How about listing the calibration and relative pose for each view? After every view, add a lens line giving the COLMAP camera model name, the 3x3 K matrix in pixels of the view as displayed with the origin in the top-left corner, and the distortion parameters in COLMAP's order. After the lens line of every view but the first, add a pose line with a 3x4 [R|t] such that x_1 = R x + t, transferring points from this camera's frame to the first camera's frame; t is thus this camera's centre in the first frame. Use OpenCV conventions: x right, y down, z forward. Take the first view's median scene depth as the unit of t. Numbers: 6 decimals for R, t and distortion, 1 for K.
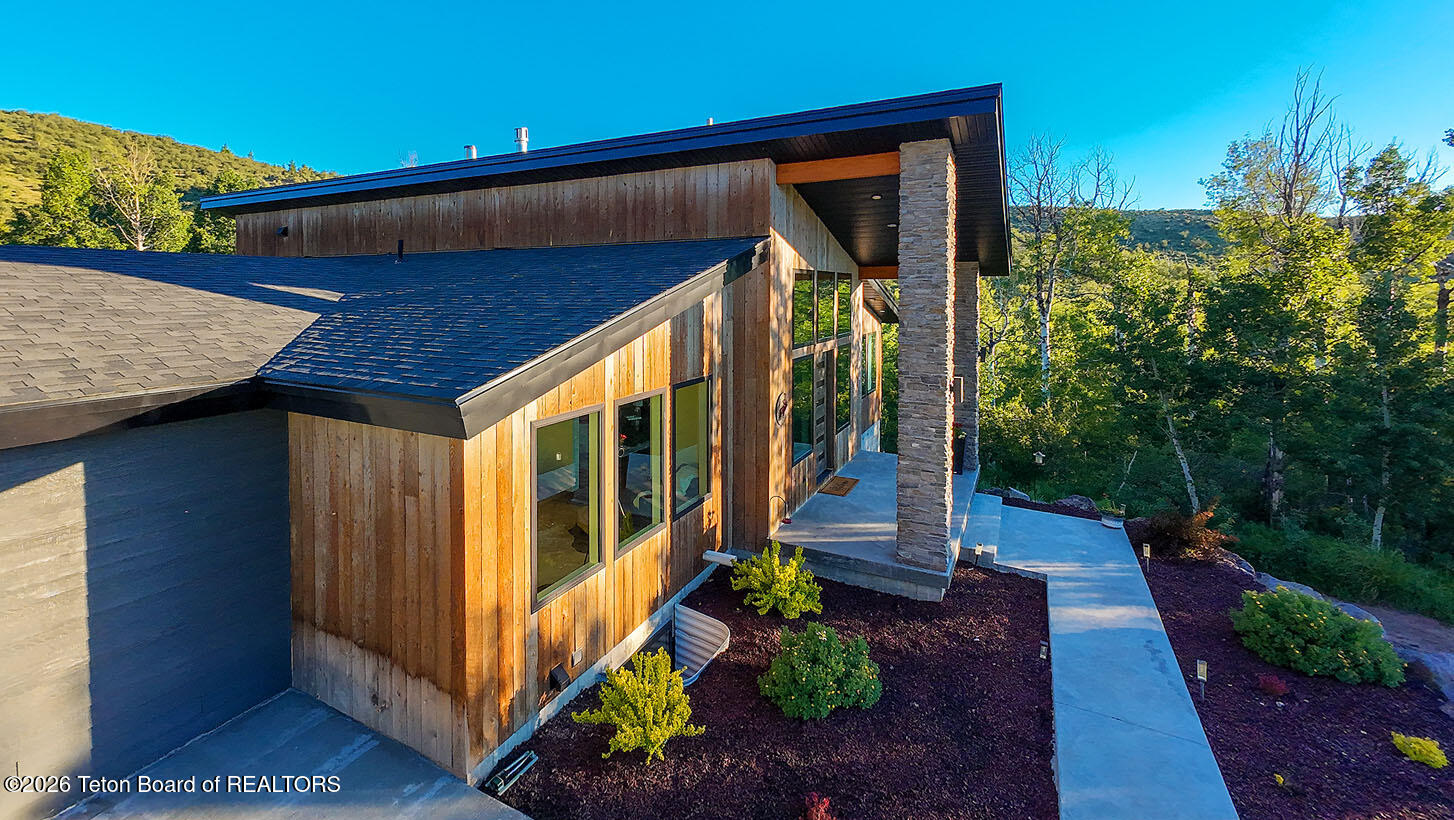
lens RADIAL K [[645.6, 0, 664.0], [0, 645.6, 314.1], [0, 0, 1]] dist [-0.000989, -0.000115]
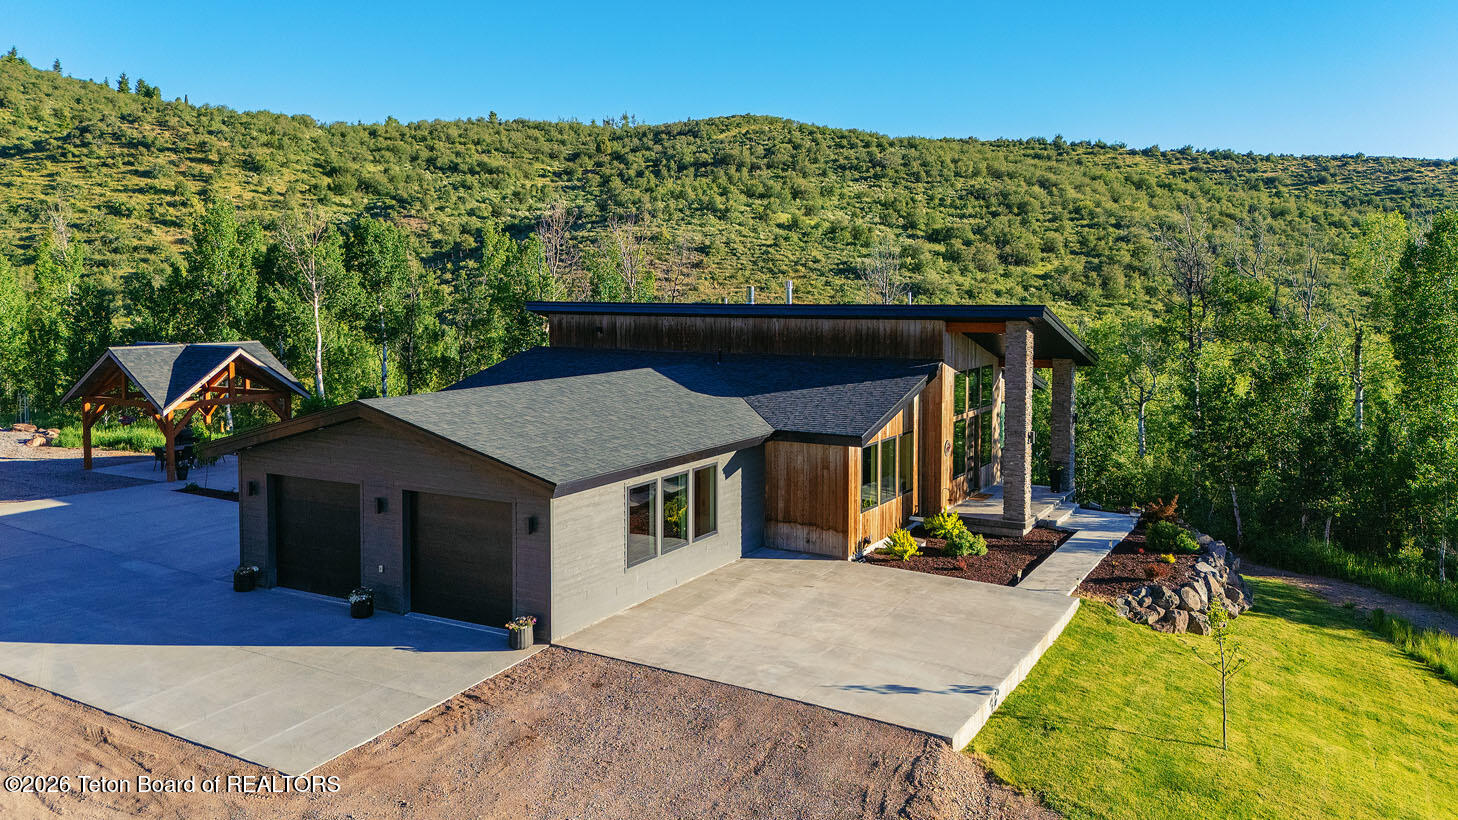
lens RADIAL K [[1110.7, 0, 730.2], [0, 1110.7, 361.6], [0, 0, 1]] dist [0.073178, -0.063119]
pose [[0.999995, 0.002560, 0.001565, -0.572112], [-0.002608, 0.999501, 0.031465, -0.257792], [-0.001484, -0.031469, 0.999504, -2.800073]]
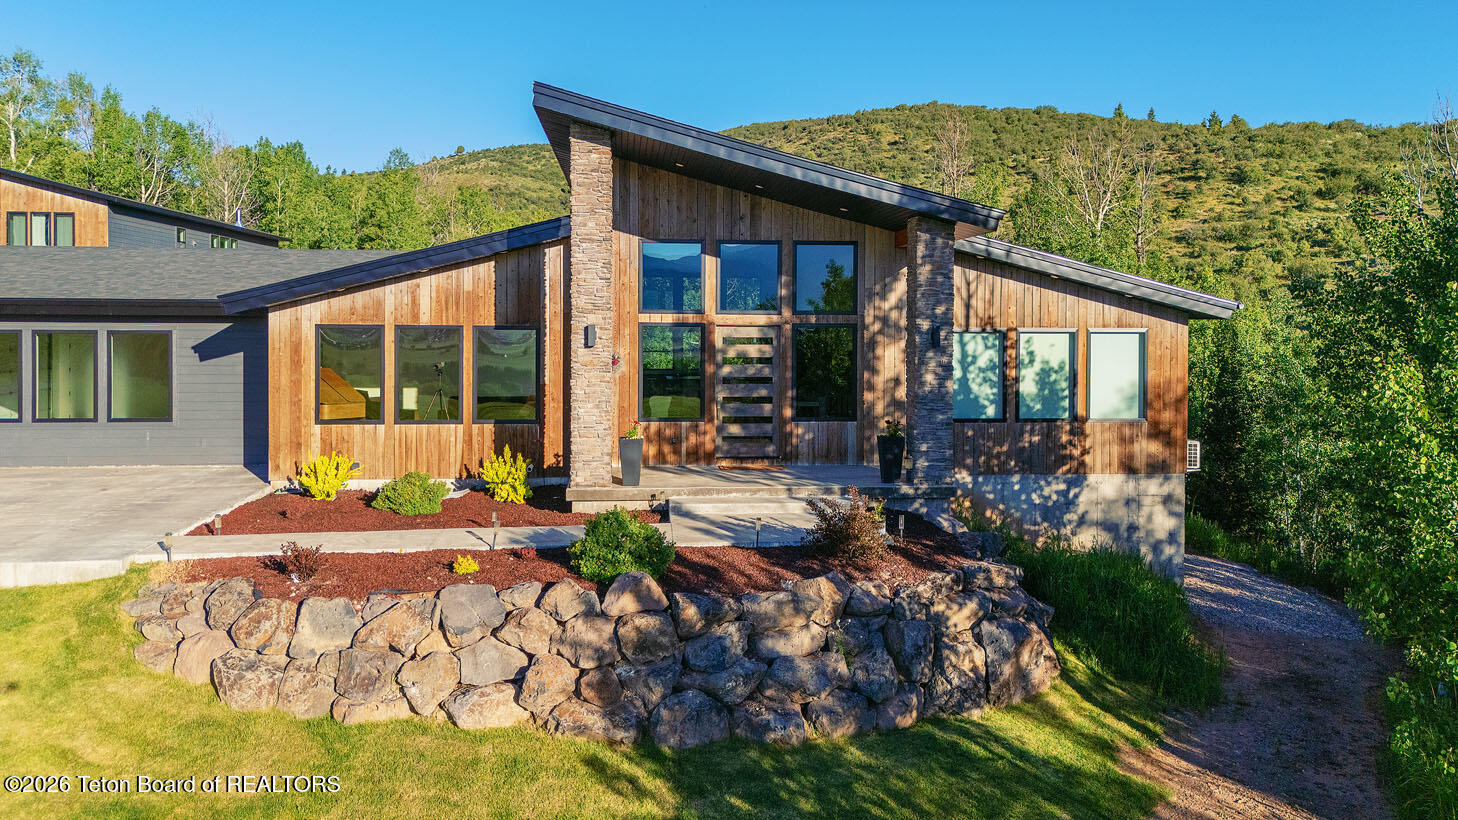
lens RADIAL K [[1112.6, 0, 727.6], [0, 1112.6, 329.6], [0, 0, 1]] dist [0.056662, -0.010011]
pose [[0.571253, 0.009159, -0.820723, 2.354870], [-0.035351, 0.999284, -0.013454, 0.132369], [0.820012, 0.036699, 0.571168, 0.060135]]
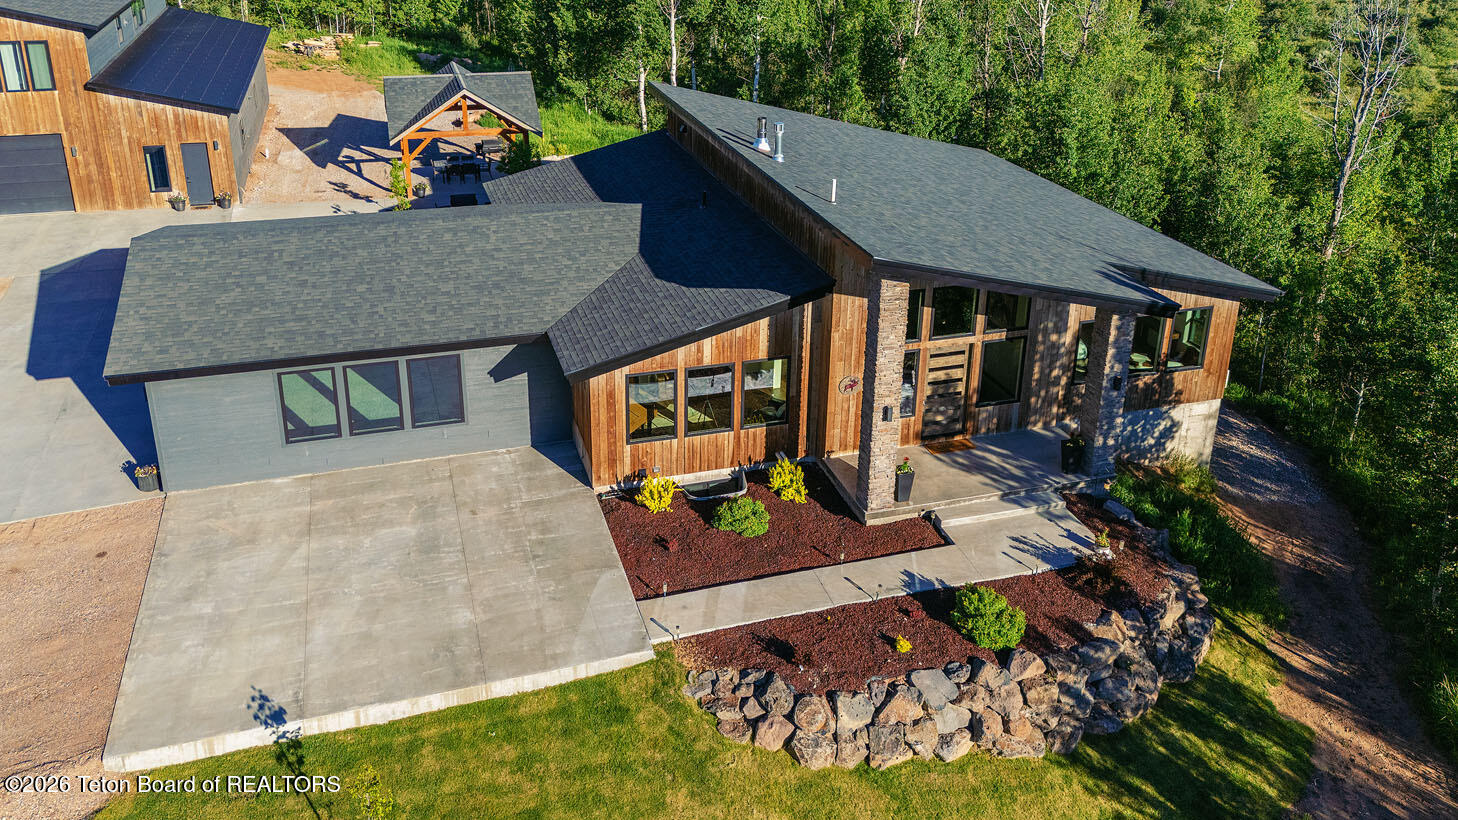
lens RADIAL K [[1160.7, 0, 731.6], [0, 1160.7, 294.2], [0, 0, 1]] dist [0.083969, -0.090538]
pose [[0.732742, 0.255069, -0.630895, 1.980373], [-0.043339, 0.942706, 0.330798, -1.125378], [0.679125, -0.215047, 0.701815, -1.238207]]
